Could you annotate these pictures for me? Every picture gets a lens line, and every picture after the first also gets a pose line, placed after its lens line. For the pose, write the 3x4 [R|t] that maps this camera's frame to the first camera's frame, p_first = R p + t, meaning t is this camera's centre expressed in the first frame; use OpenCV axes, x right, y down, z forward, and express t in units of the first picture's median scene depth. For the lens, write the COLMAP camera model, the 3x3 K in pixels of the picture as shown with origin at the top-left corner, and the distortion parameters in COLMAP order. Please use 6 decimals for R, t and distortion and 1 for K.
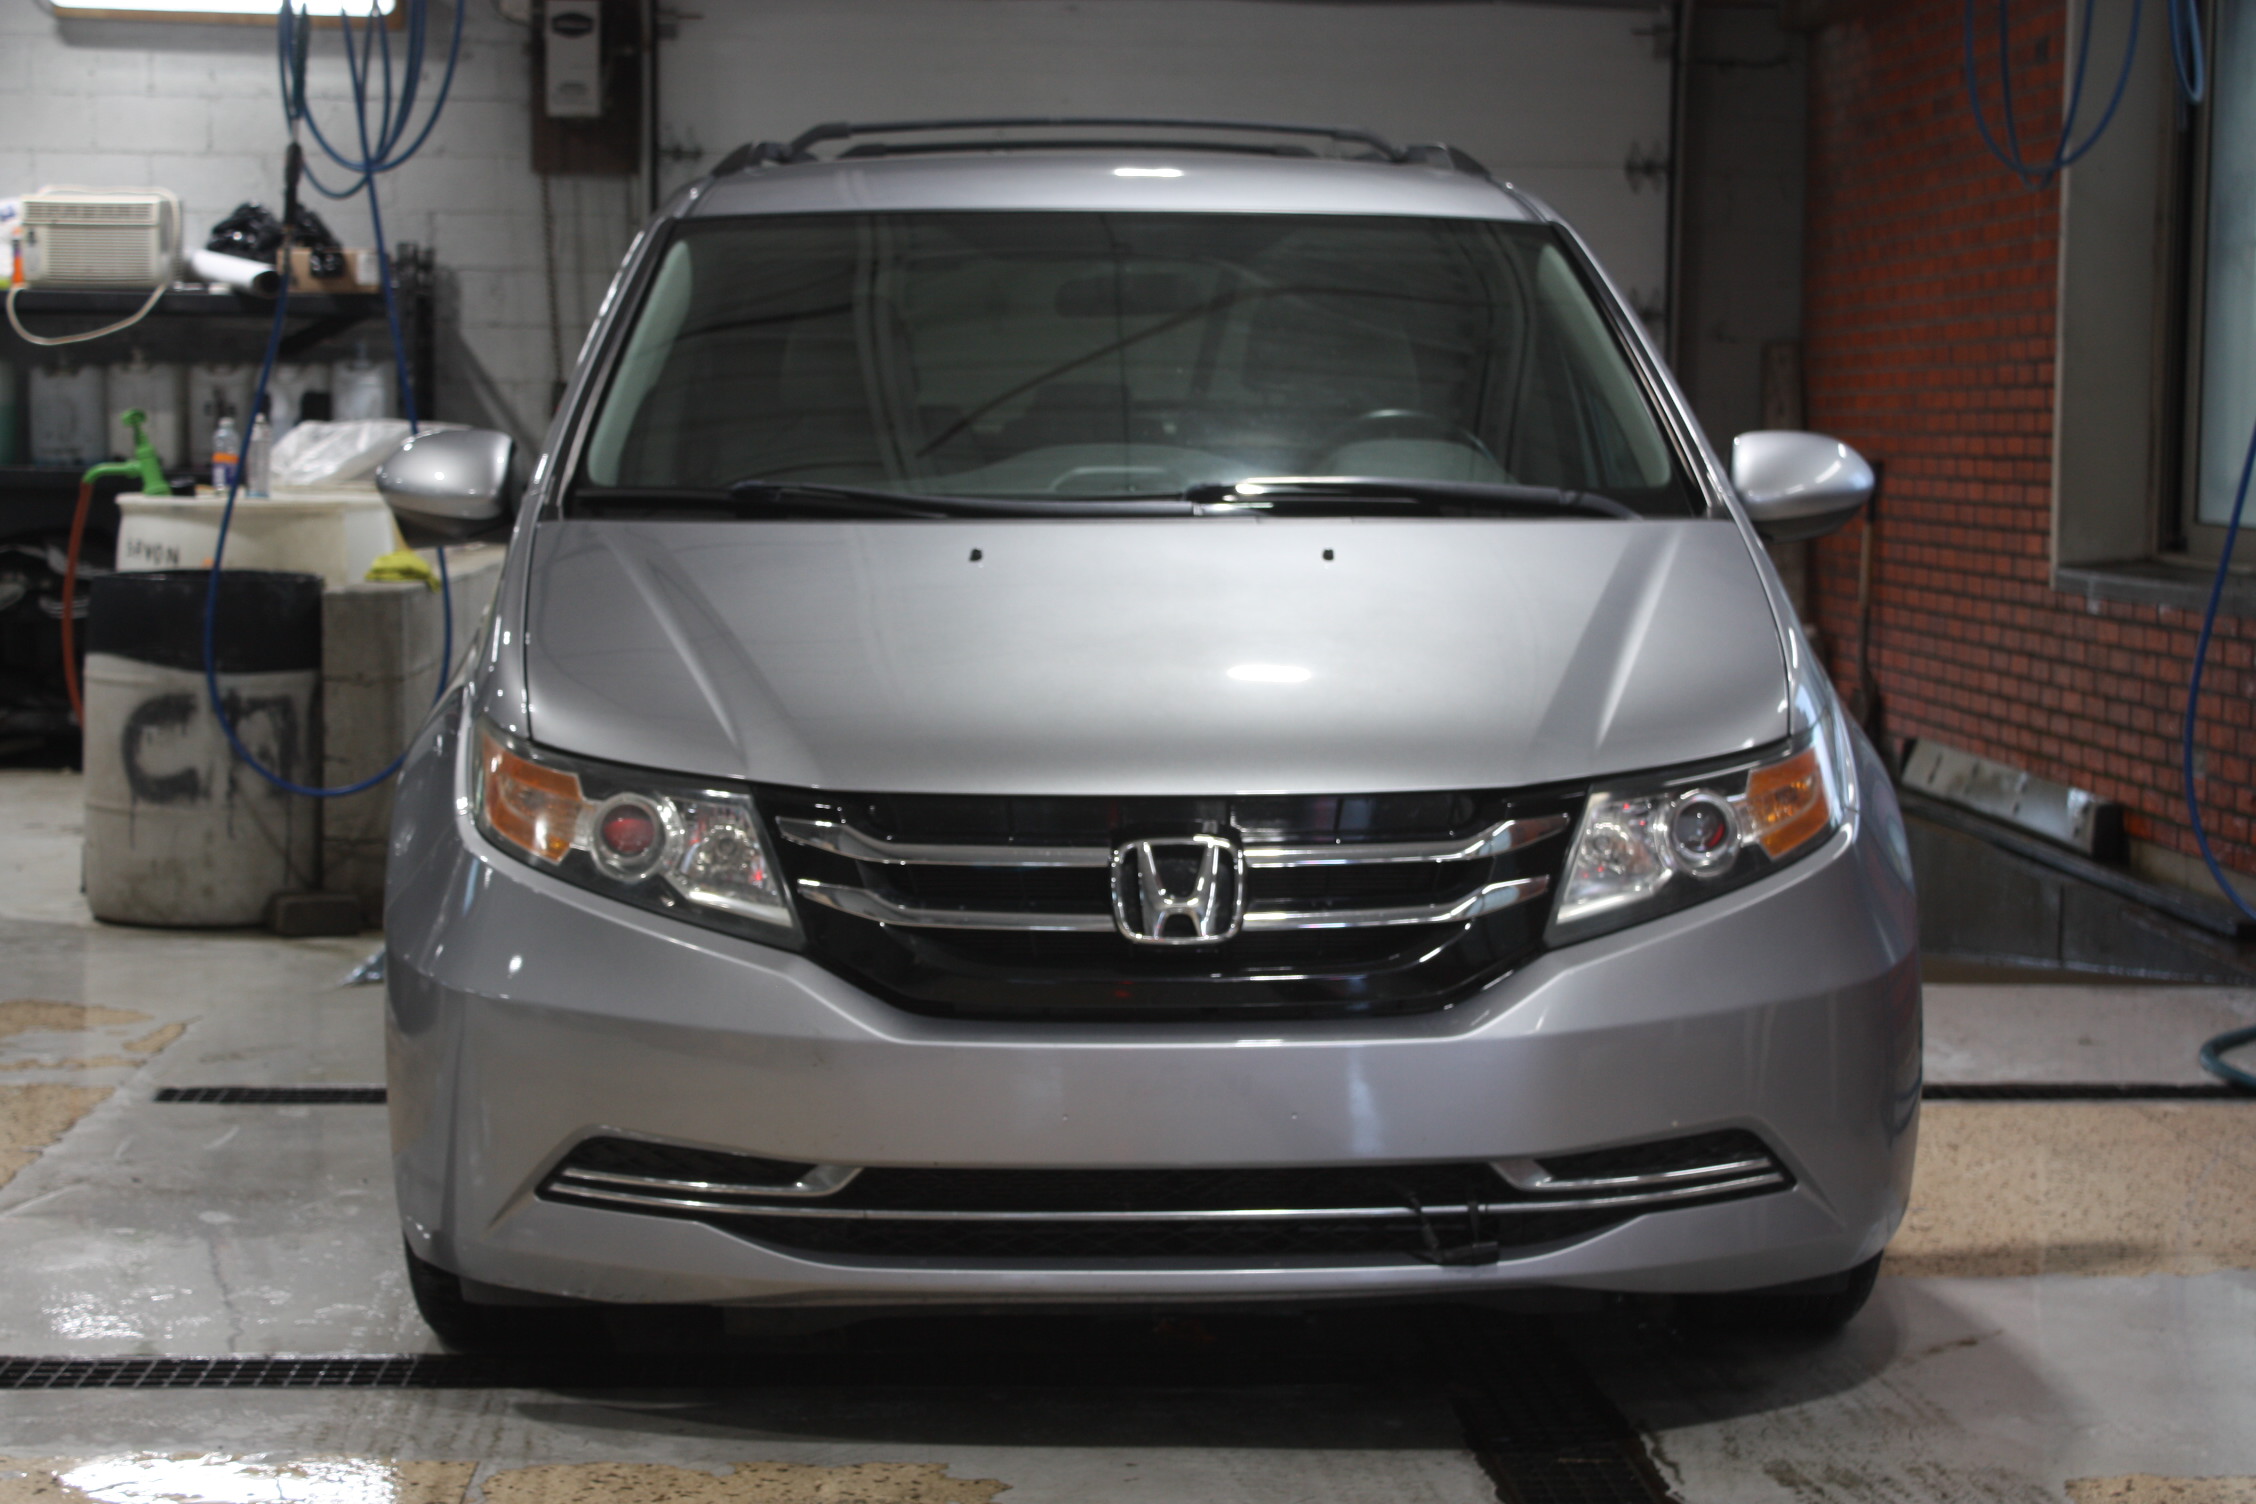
lens RADIAL K [[4212.1, 0, 1129.2], [0, 4212.1, 755.1], [0, 0, 1]] dist [0.026173, 0.000000]
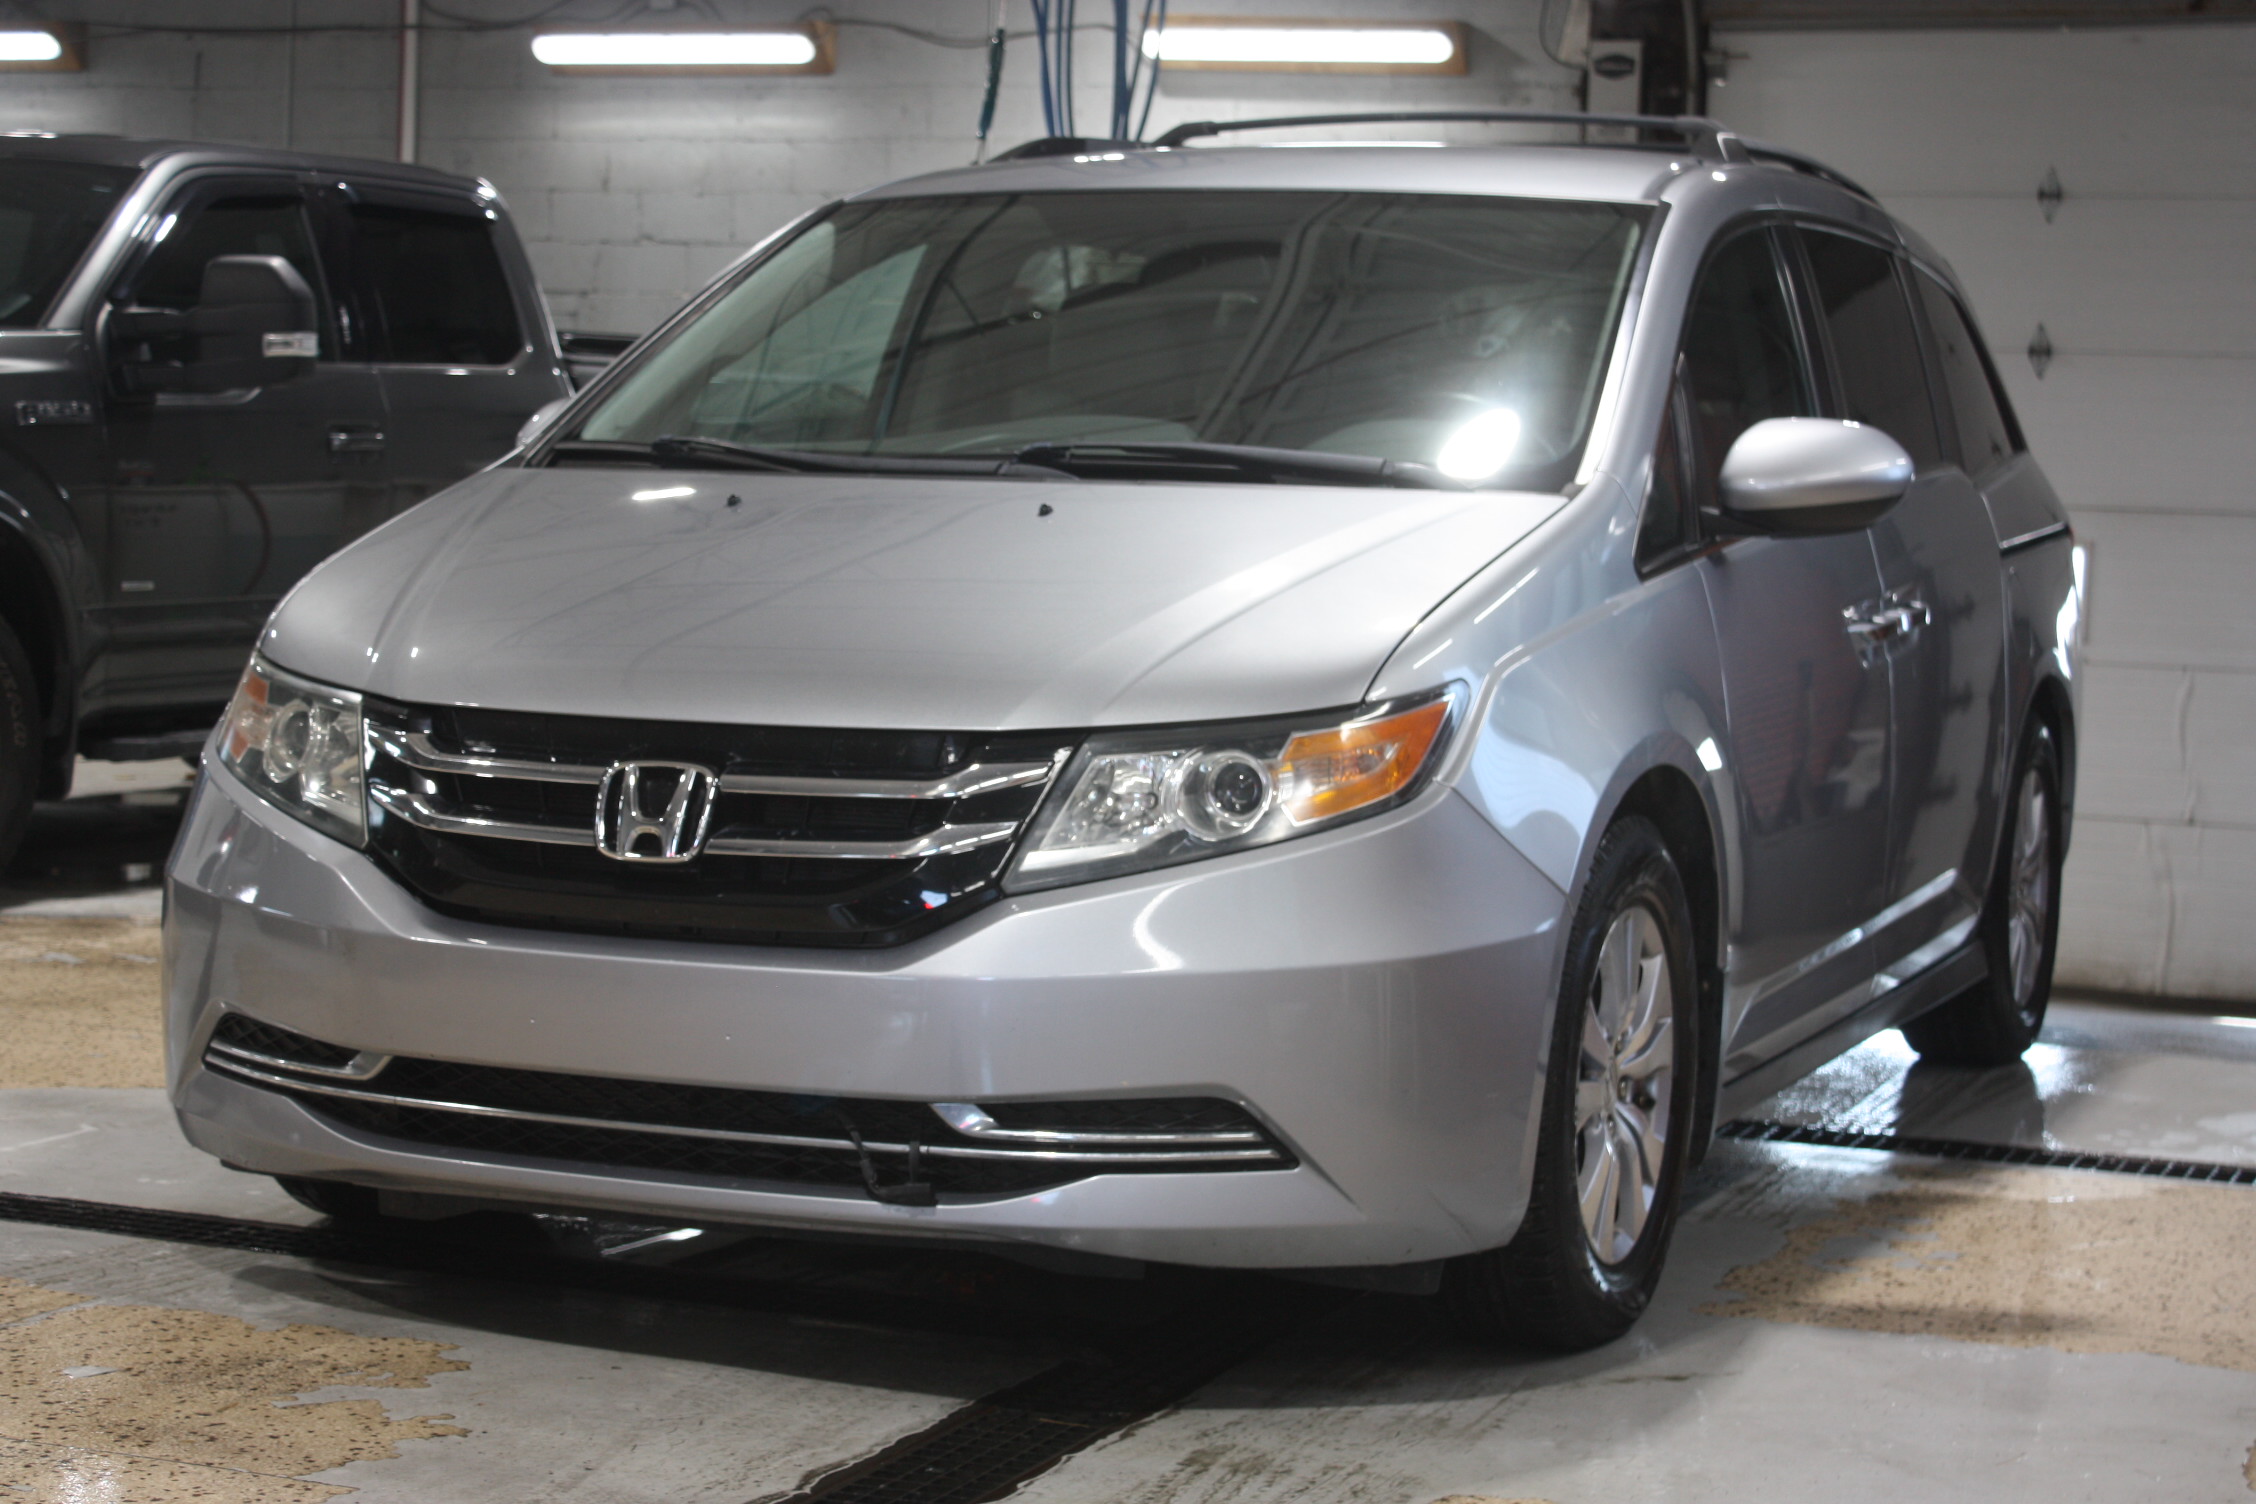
lens RADIAL K [[4212.1, 0, 1129.8], [0, 4212.1, 749.0], [0, 0, 1]] dist [0.026173, 0.000000]
pose [[0.904689, 0.050334, -0.423088, 0.545673], [-0.060232, 0.998134, -0.010049, 0.019962], [0.421793, 0.034574, 0.906033, 0.112532]]
